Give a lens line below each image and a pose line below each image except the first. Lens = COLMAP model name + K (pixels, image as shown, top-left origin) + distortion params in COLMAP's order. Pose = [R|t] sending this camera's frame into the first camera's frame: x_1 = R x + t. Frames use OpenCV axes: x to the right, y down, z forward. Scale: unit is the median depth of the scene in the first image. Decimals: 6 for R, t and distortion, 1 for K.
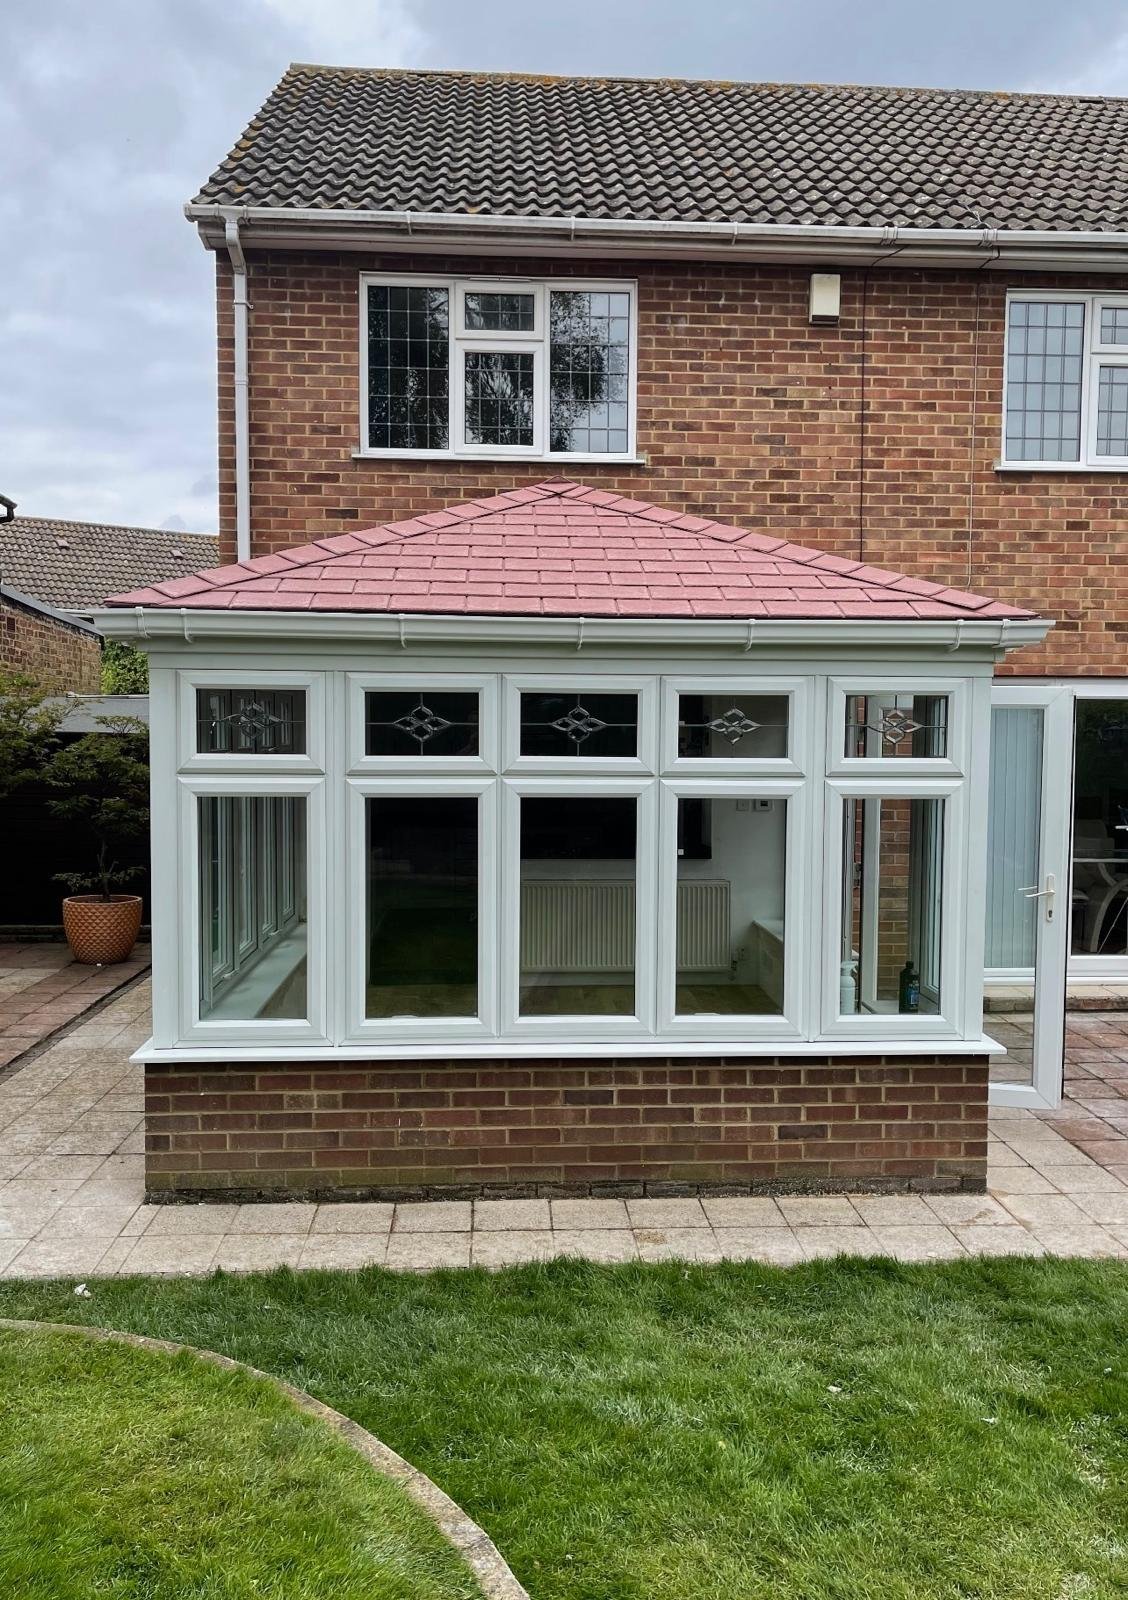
lens RADIAL K [[1246.4, 0, 564.0], [0, 1246.4, 800.0], [0, 0, 1]] dist [0.009159, 0.001212]
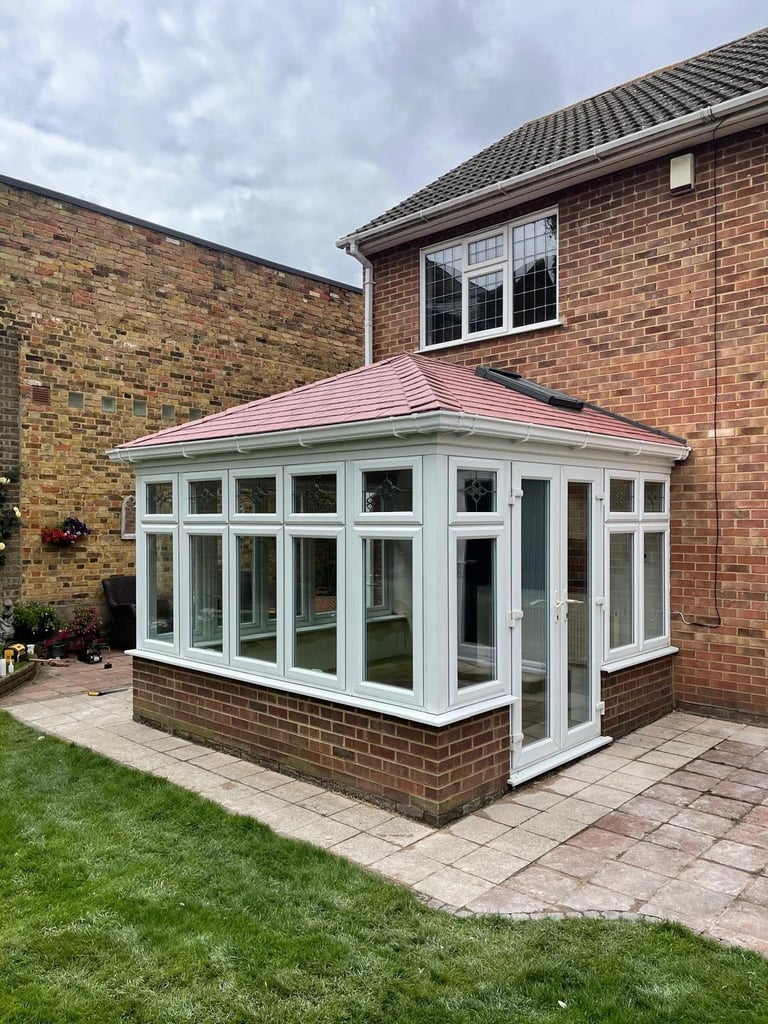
lens RADIAL K [[764.8, 0, 383.7], [0, 764.8, 528.4], [0, 0, 1]] dist [0.006266, 0.003823]
pose [[0.690554, -0.000283, -0.723280, 0.853773], [-0.035628, 0.998773, -0.034406, 0.016822], [0.722402, 0.049528, 0.689697, 0.343002]]
